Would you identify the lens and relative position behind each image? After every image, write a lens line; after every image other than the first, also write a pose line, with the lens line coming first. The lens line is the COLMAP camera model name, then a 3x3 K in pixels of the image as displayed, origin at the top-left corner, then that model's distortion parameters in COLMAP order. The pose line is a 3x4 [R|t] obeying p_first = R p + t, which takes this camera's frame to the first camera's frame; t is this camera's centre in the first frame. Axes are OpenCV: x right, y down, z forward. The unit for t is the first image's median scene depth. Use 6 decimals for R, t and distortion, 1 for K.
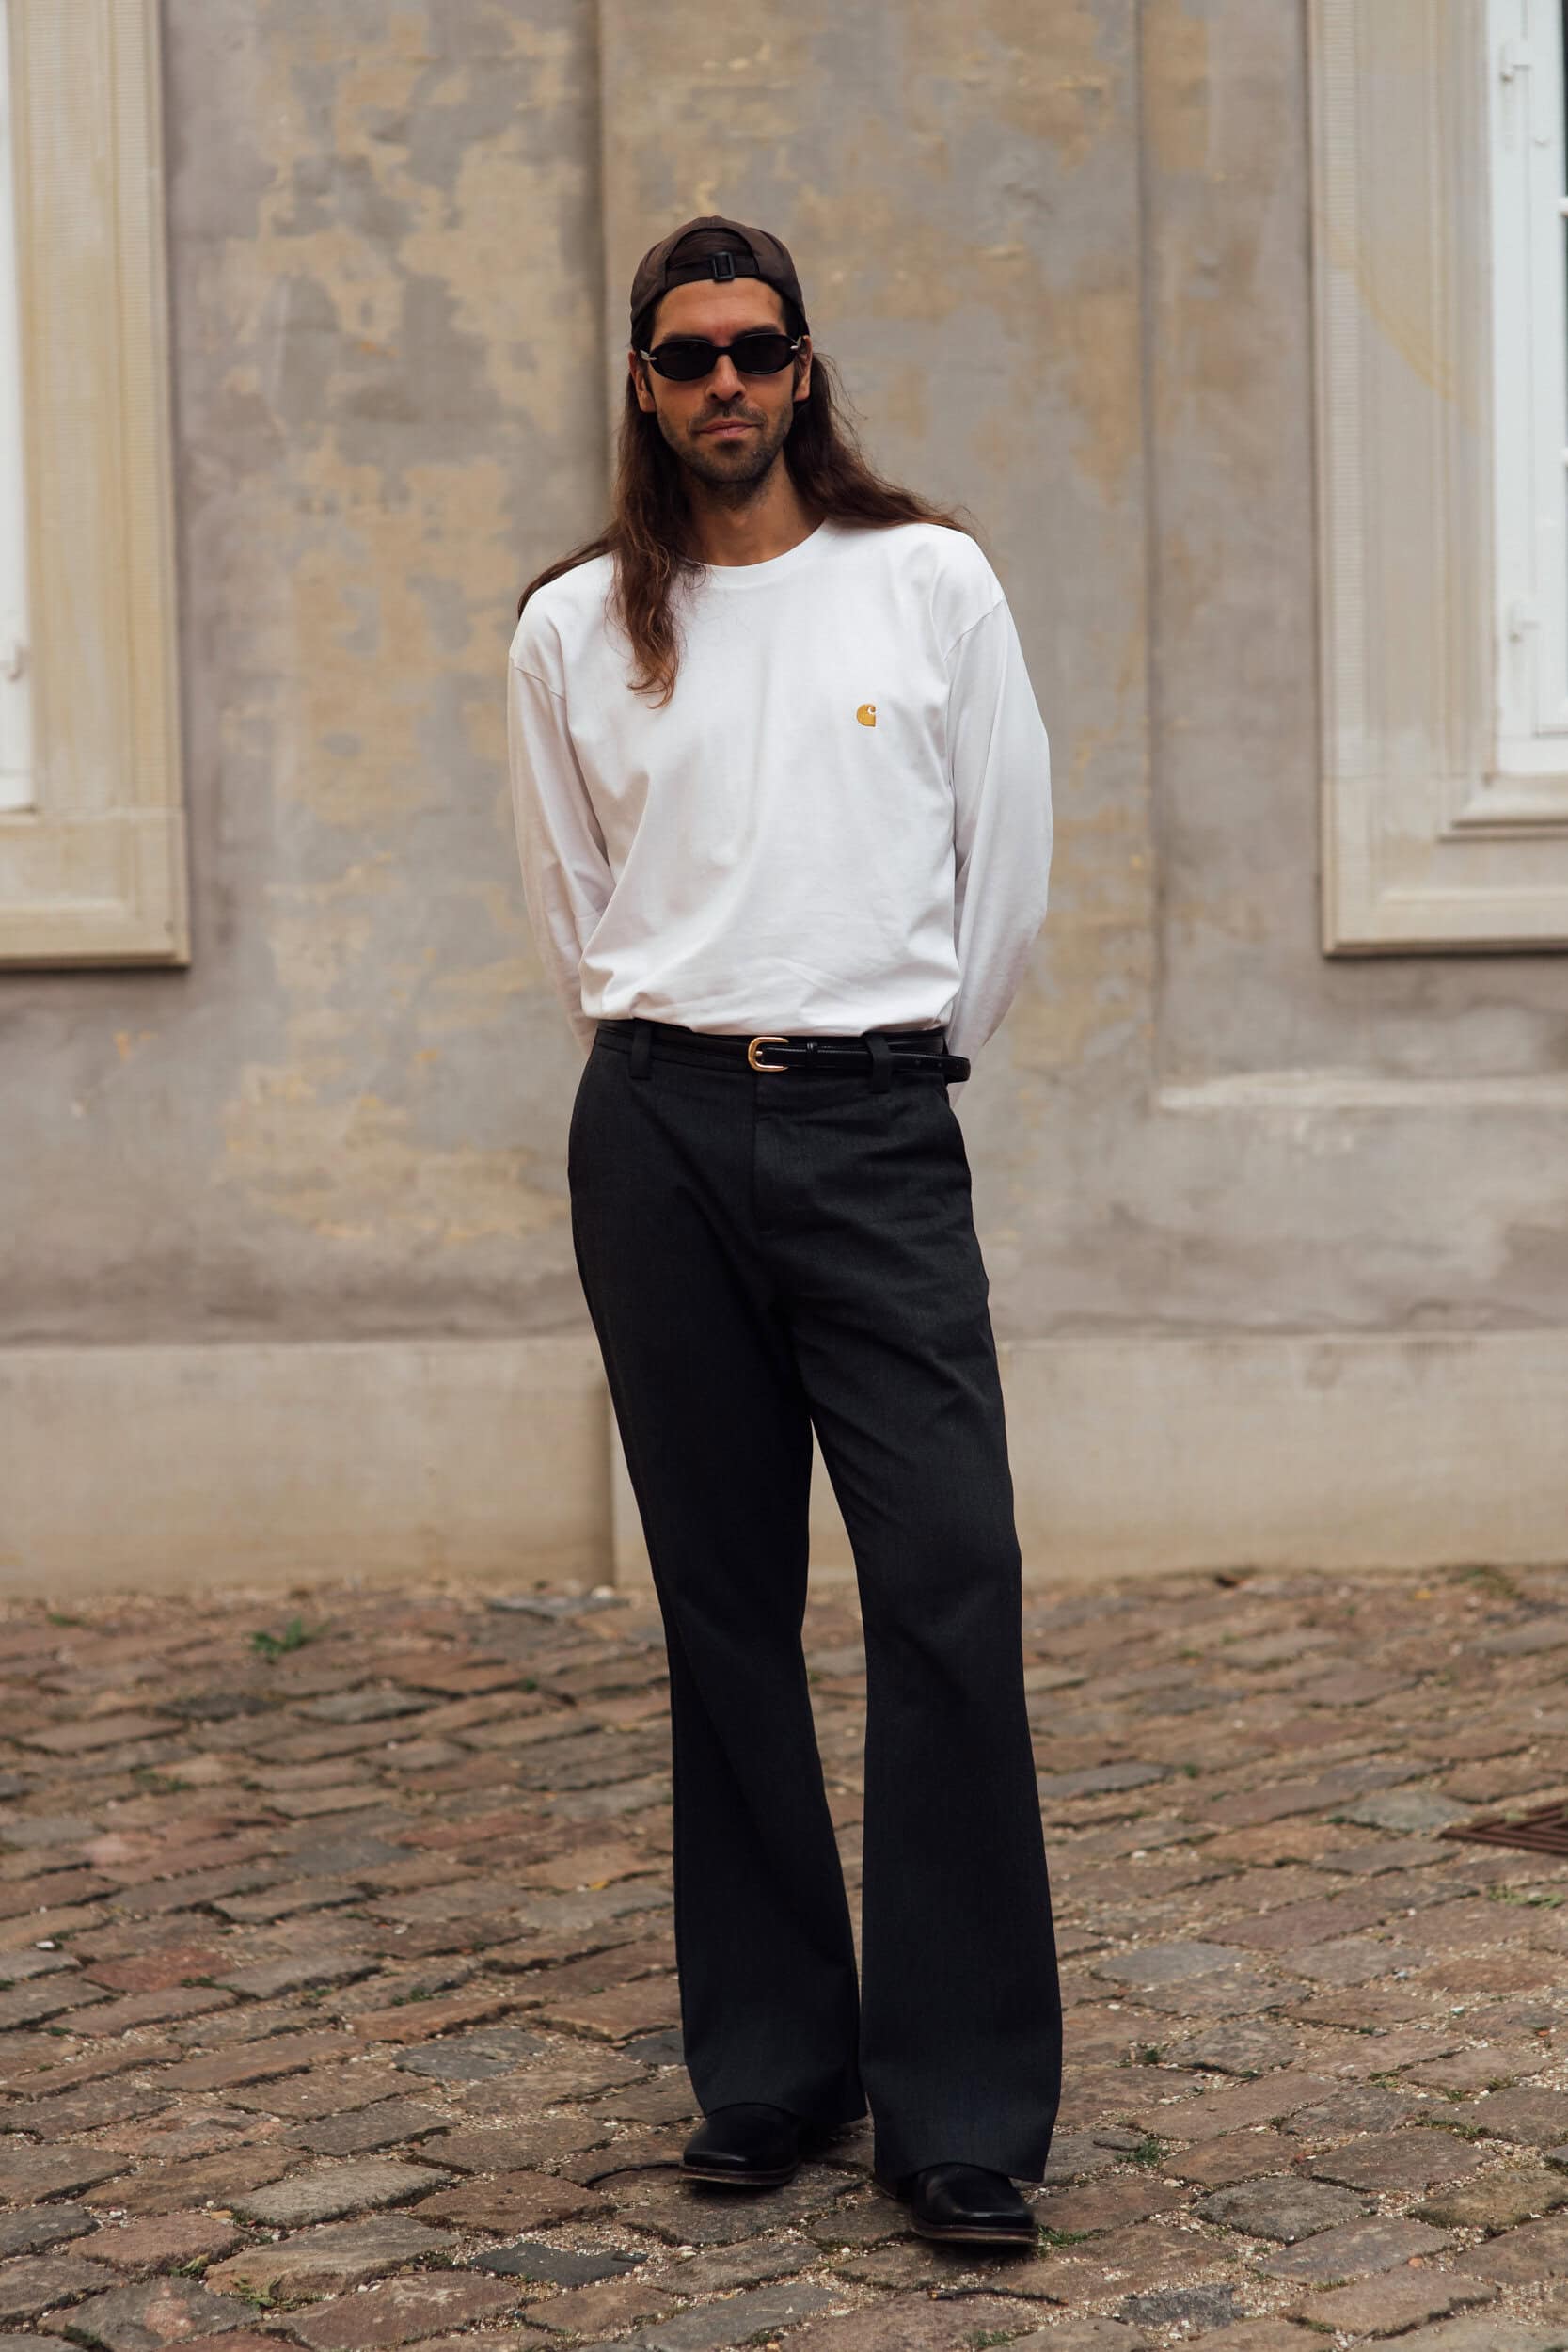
lens RADIAL K [[5384.5, 0, 638.5], [0, 5384.5, 1183.3], [0, 0, 1]] dist [-0.011824, -0.377711]
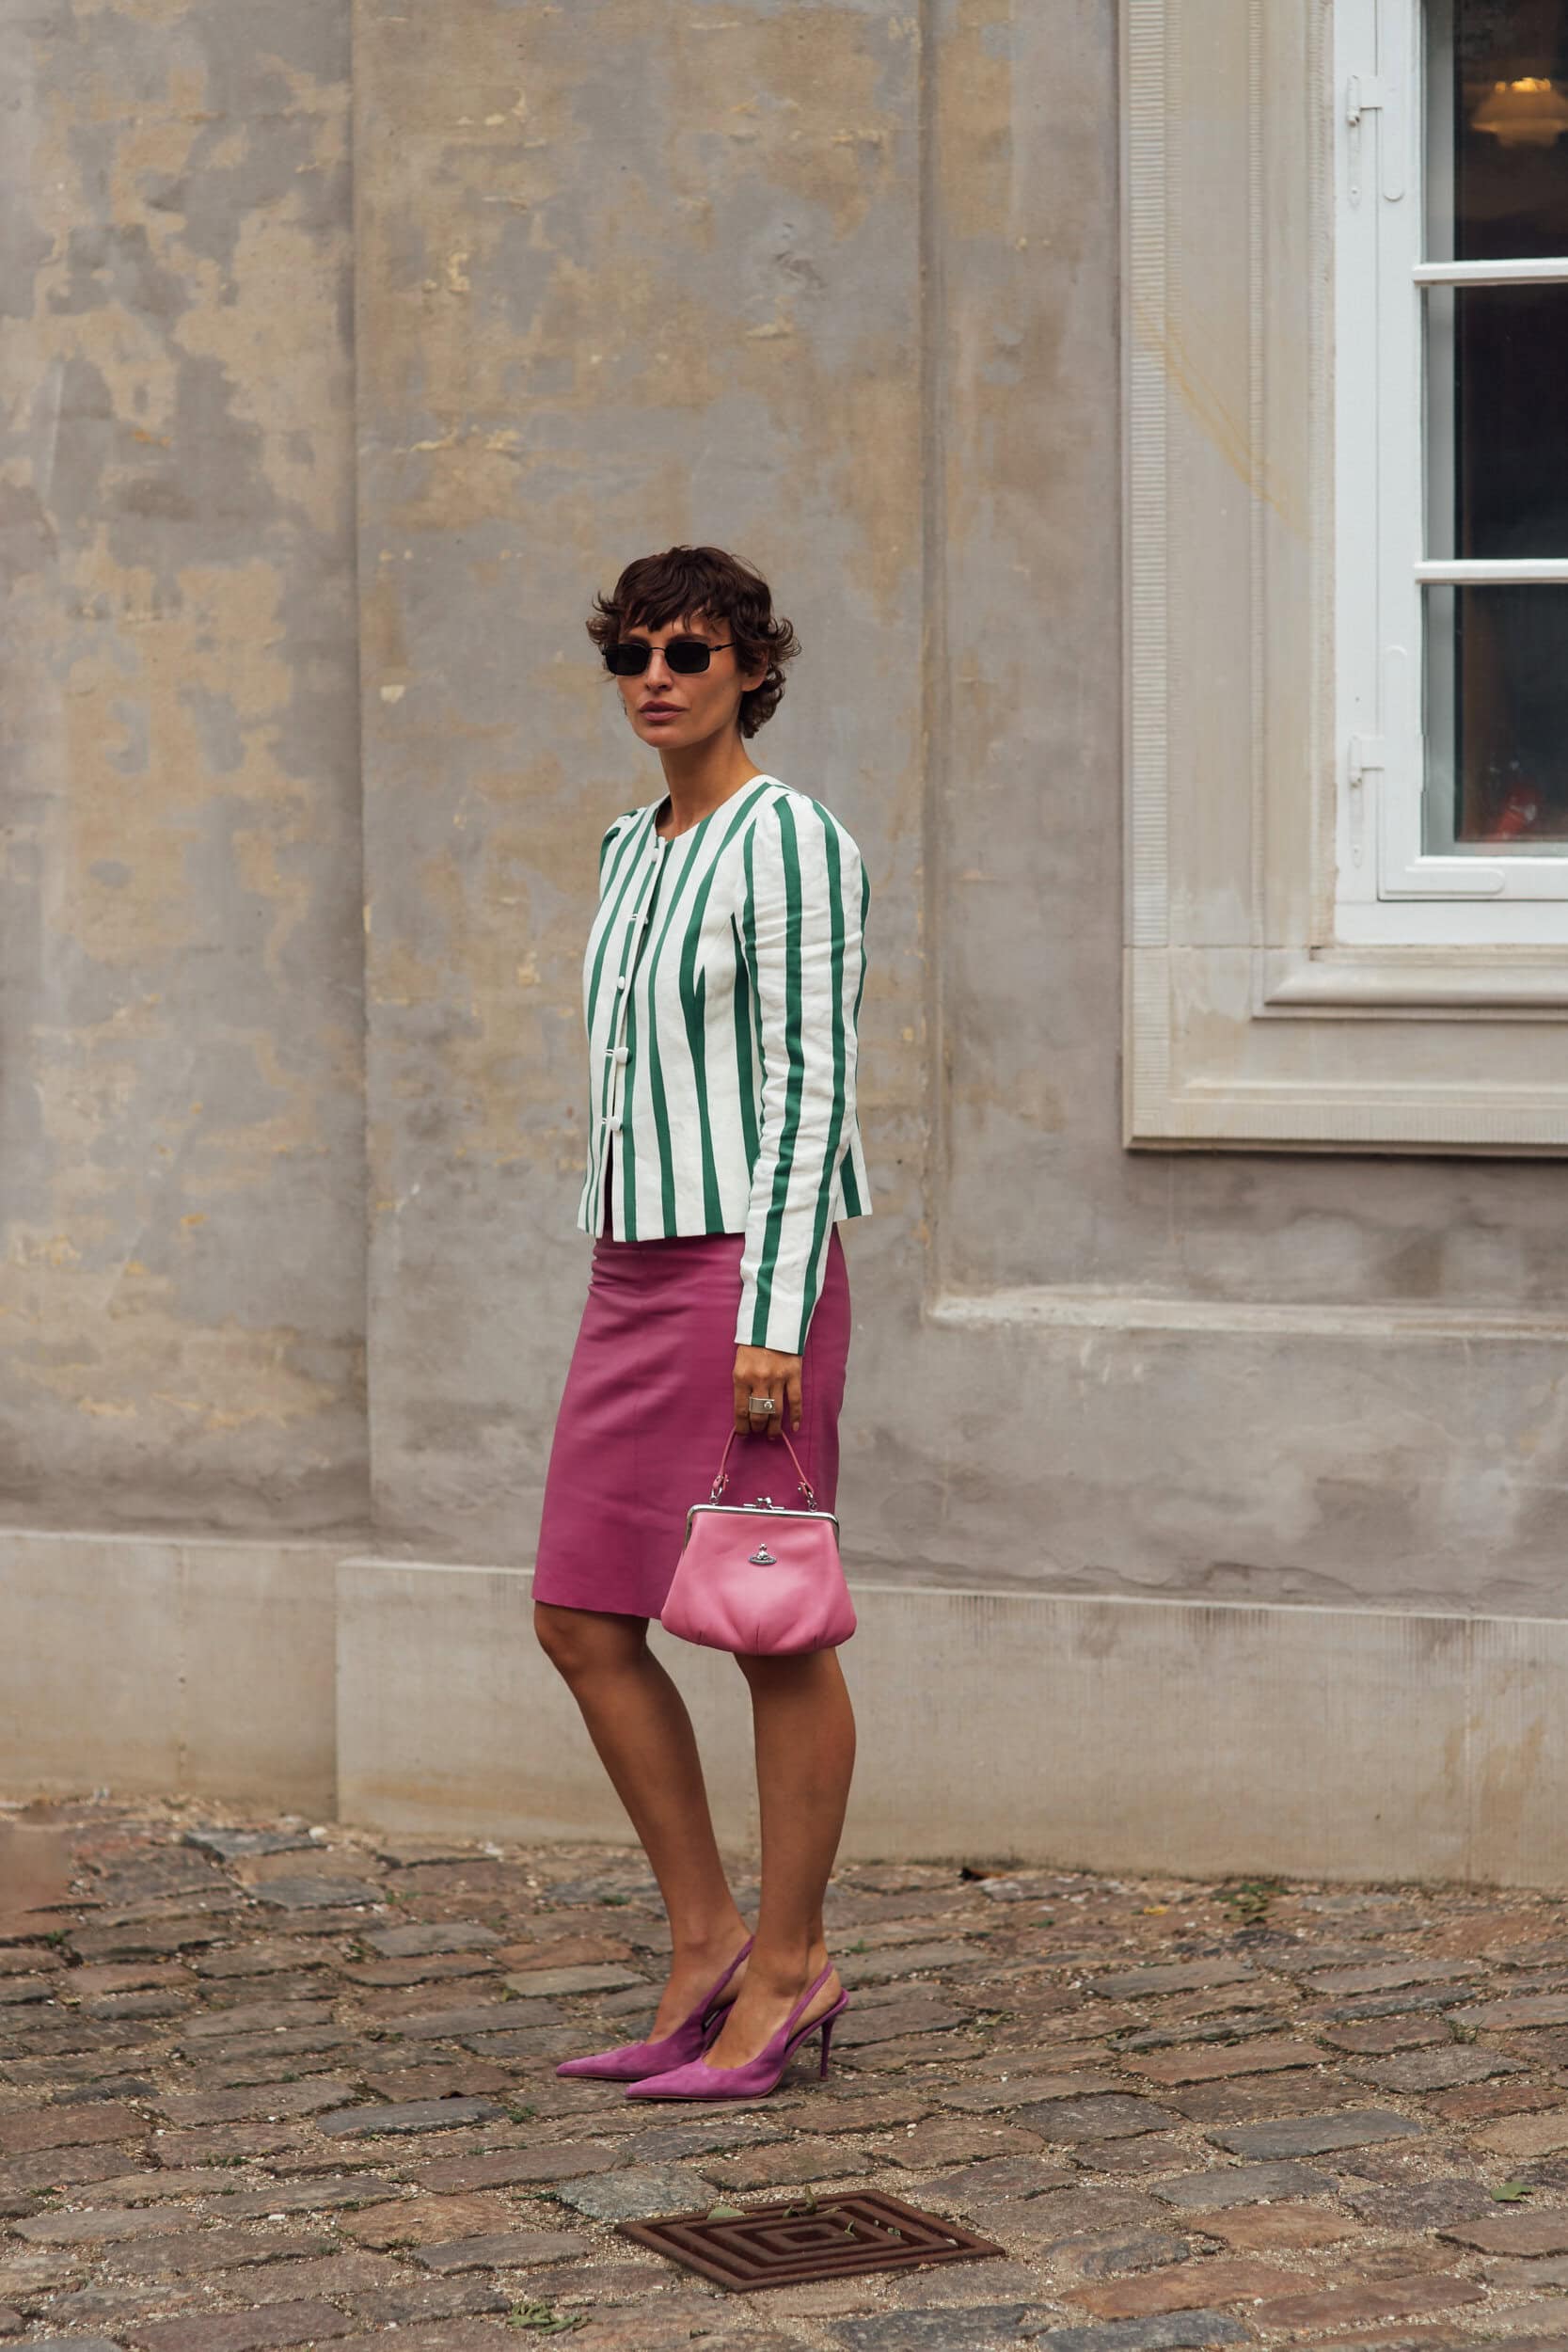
lens RADIAL K [[5746.7, 0, 572.5], [0, 5746.7, 1183.2], [0, 0, 1]] dist [-0.020813, -0.198064]
pose [[0.952741, 0.040729, -0.301040, 0.318299], [-0.042427, 0.999099, 0.000898, -0.034232], [0.300806, 0.011917, 0.953611, 0.103600]]
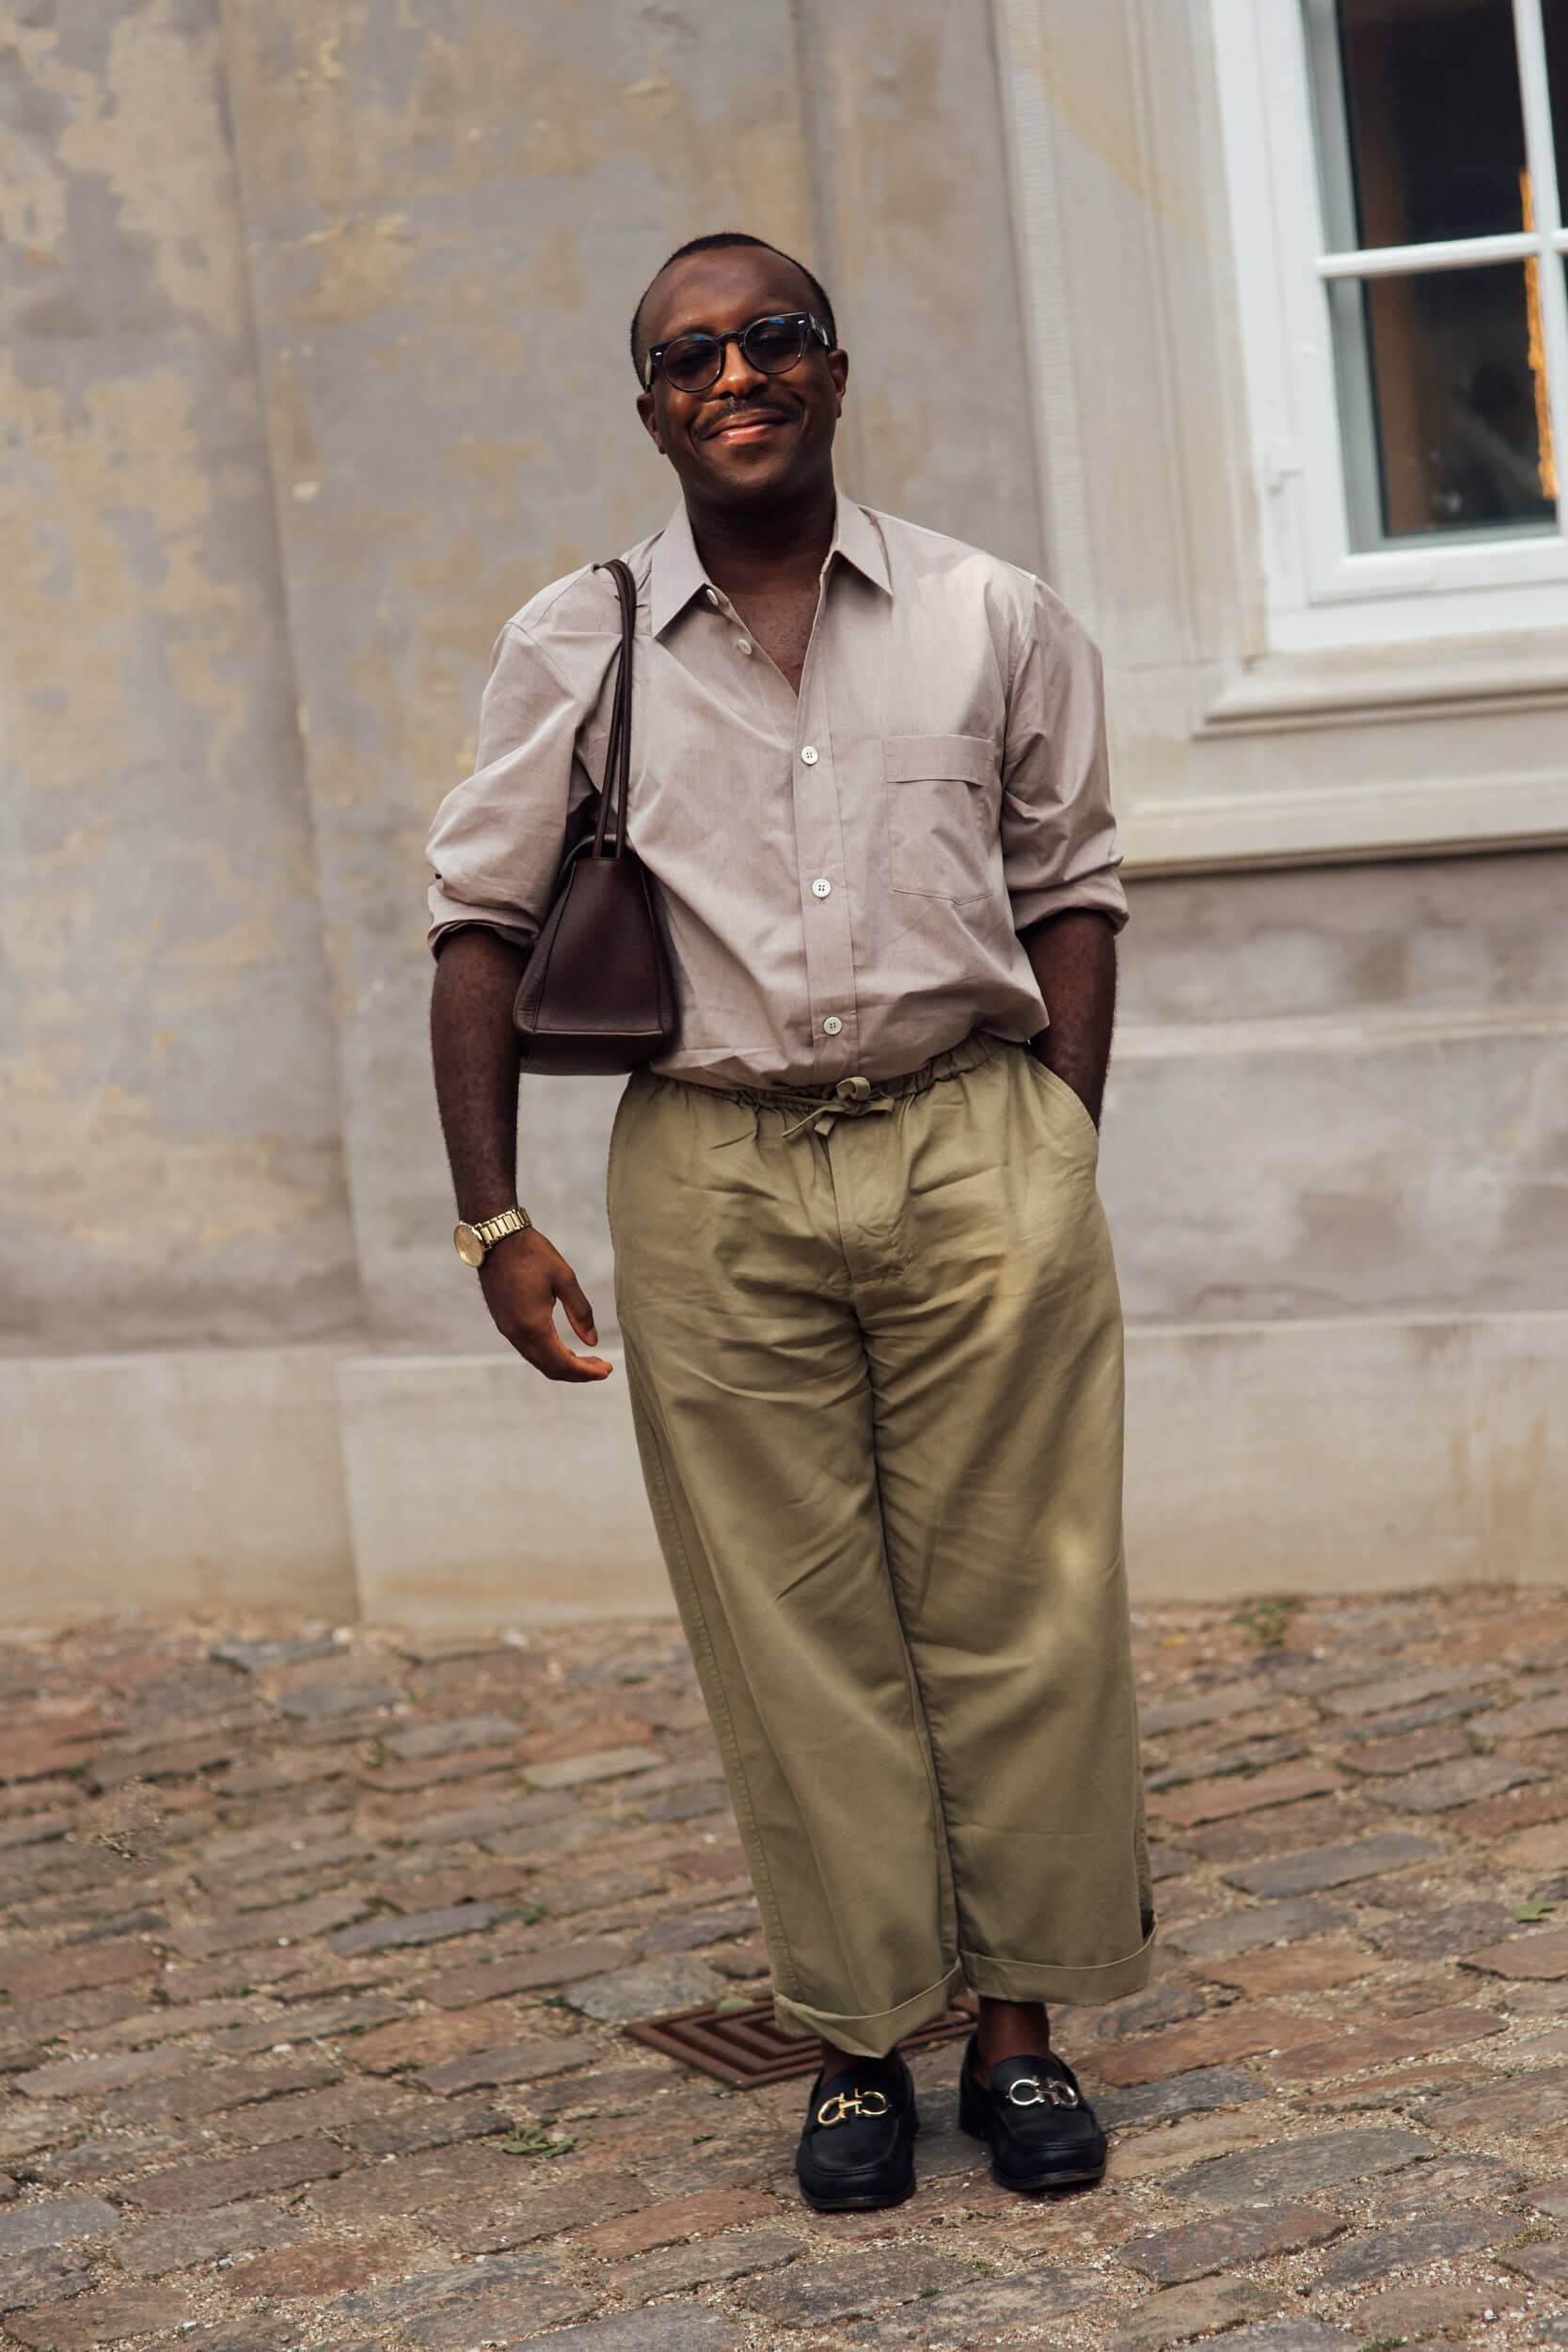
lens RADIAL K [[5384.5, 0, 638.5], [0, 5384.5, 1183.3], [0, 0, 1]] dist [-0.011824, -0.377711]
pose [[0.950075, -0.035325, -0.310015, 0.322205], [0.051028, 0.997785, 0.042687, -0.034681], [0.307820, -0.056375, 0.949773, 0.171131]]
